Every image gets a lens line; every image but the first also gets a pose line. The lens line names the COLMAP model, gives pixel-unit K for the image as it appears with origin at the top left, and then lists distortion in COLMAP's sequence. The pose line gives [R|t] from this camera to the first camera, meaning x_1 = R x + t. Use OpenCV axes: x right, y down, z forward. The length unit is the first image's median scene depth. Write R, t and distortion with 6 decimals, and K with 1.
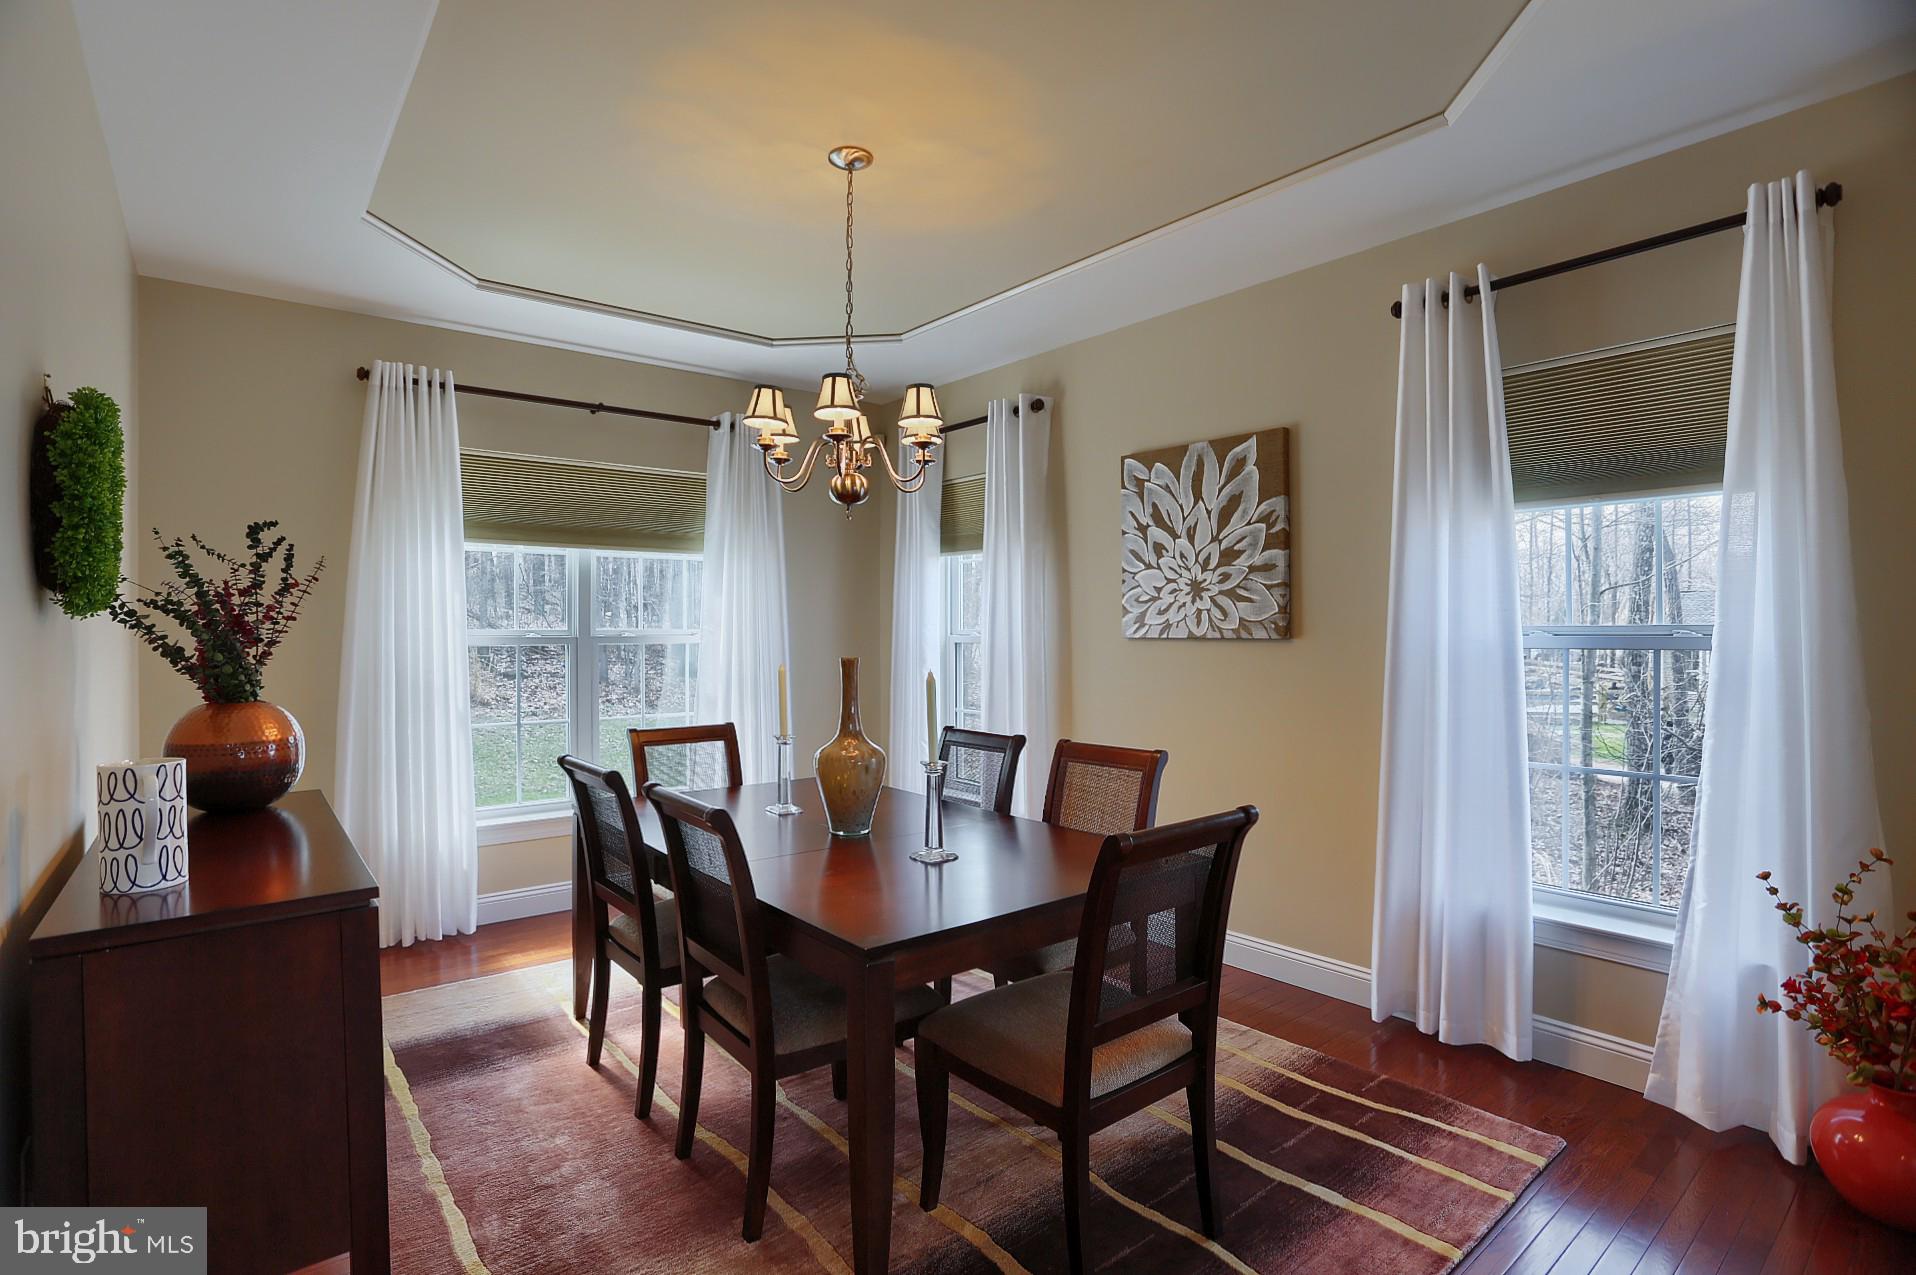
lens RADIAL K [[950.1, 0, 958.0], [0, 950.1, 637.5], [0, 0, 1]] dist [-0.067621, 0.032868]
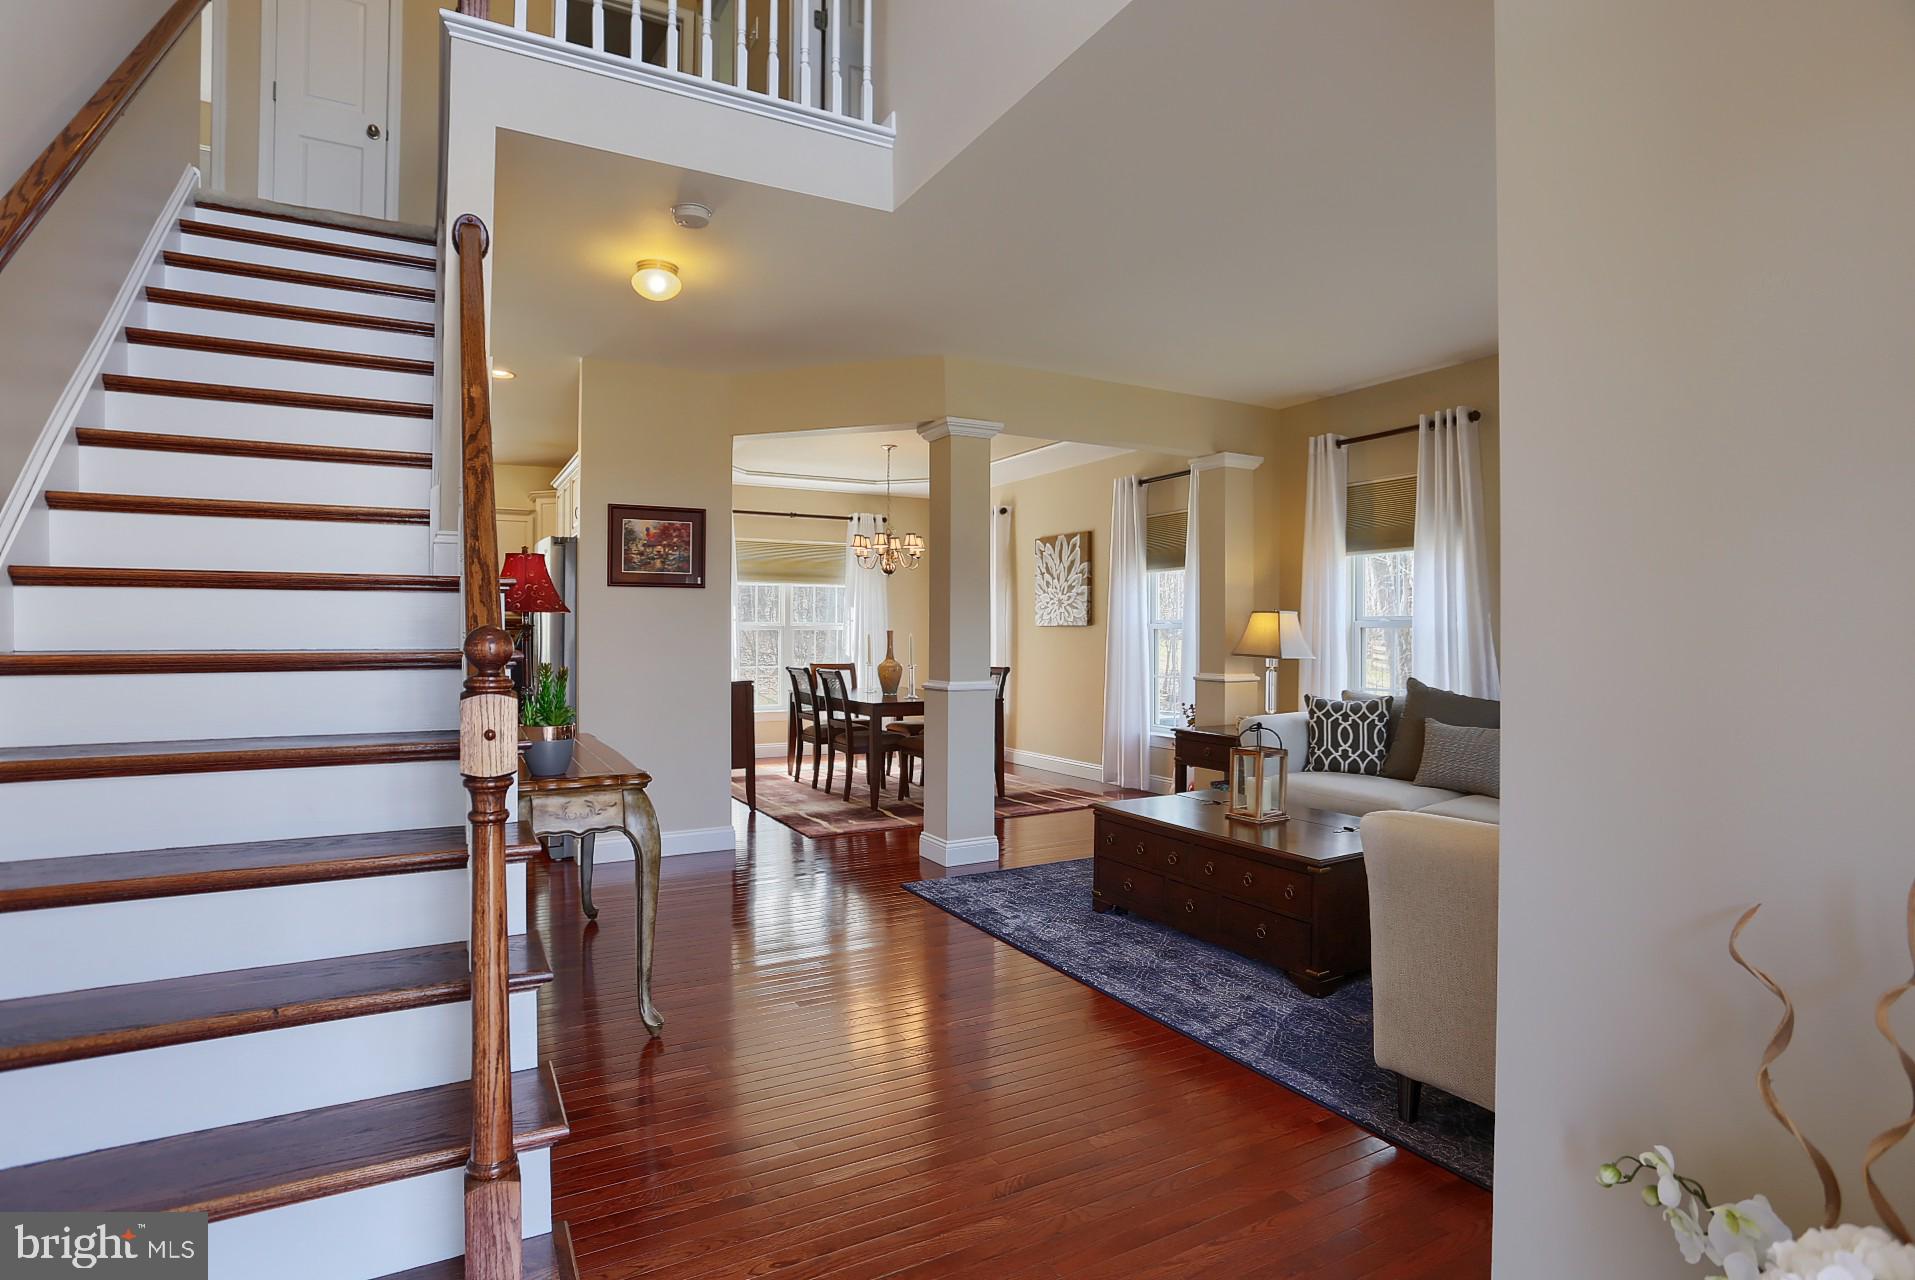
lens RADIAL K [[949.6, 0, 957.5], [0, 949.6, 640.0], [0, 0, 1]] dist [-0.067621, 0.032868]
pose [[0.985160, 0.001049, -0.171637, 0.398613], [-0.000900, 0.999999, 0.000946, 0.032396], [0.171638, -0.000777, 0.985160, -1.198277]]
